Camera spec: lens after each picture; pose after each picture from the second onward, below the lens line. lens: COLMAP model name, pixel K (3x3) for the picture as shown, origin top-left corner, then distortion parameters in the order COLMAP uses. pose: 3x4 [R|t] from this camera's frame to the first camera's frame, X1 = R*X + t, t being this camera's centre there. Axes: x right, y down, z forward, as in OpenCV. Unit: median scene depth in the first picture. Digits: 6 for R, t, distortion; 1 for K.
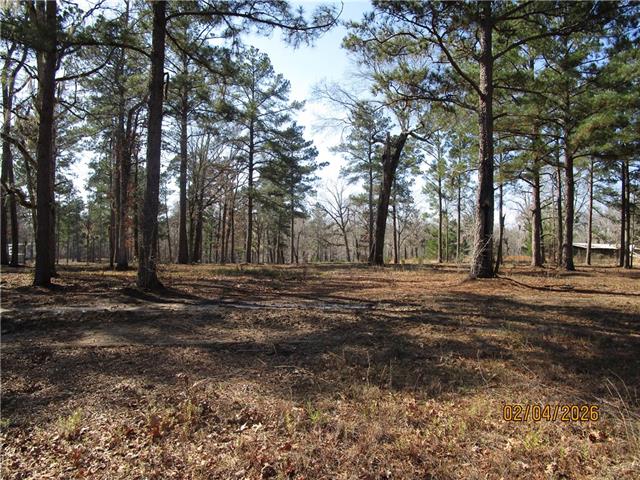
lens RADIAL K [[461.0, 0, 320.0], [0, 461.0, 240.0], [0, 0, 1]] dist [-0.002444, -0.004360]
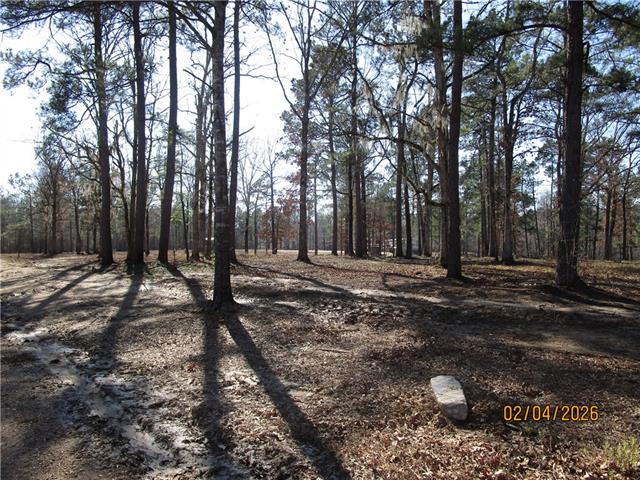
lens RADIAL K [[461.0, 0, 320.0], [0, 461.0, 240.0], [0, 0, 1]] dist [-0.002444, -0.004360]
pose [[0.735036, -0.006150, -0.678000, -0.112990], [0.014945, 0.999863, 0.007132, -0.000609], [0.677864, -0.015375, 0.735027, 0.007788]]
